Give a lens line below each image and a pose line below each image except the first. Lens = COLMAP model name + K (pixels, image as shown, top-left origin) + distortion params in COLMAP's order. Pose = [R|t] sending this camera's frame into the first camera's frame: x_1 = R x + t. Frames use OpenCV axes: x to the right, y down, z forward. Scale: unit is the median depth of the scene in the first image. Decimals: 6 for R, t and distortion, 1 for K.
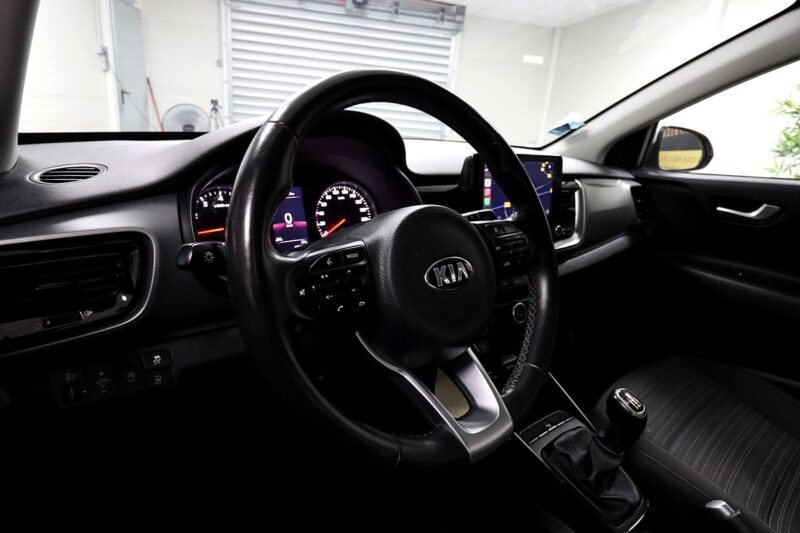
lens RADIAL K [[425.6, 0, 398.4], [0, 425.6, 257.6], [0, 0, 1]] dist [-0.011442, -0.000019]
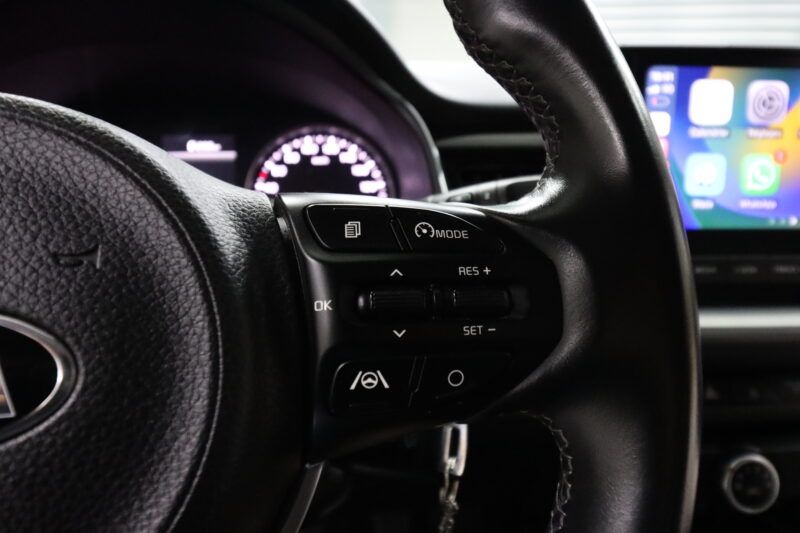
lens RADIAL K [[521.2, 0, 400.0], [0, 521.2, 266.5], [0, 0, 1]] dist [0.004323, 0.000487]
pose [[0.858684, 0.098182, -0.503013, 0.146056], [-0.104588, 0.994394, 0.015553, -0.017390], [0.501720, 0.039254, 0.864139, 0.270718]]
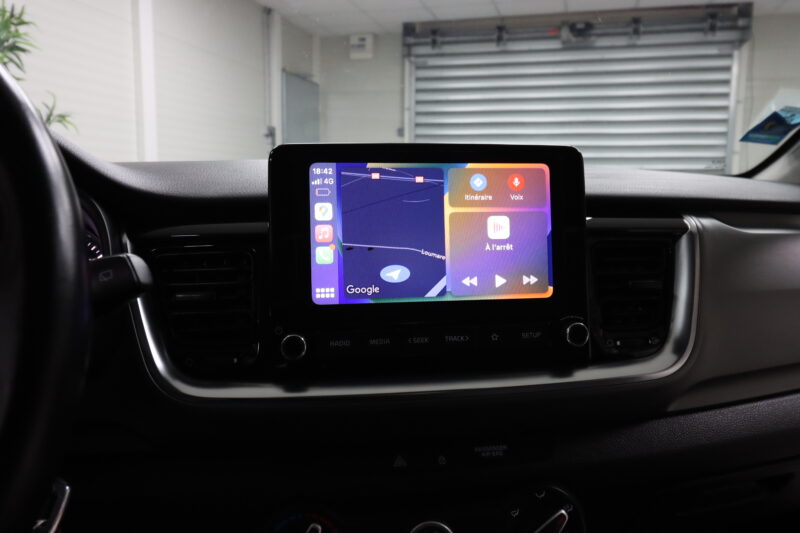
lens RADIAL K [[597.6, 0, 402.5], [0, 597.6, 265.0], [0, 0, 1]] dist [0.007723, -0.003659]
pose [[0.903853, -0.020971, -0.427330, 0.302938], [-0.066022, 0.979998, -0.187737, -0.010390], [0.422719, 0.197899, 0.884389, 0.294101]]
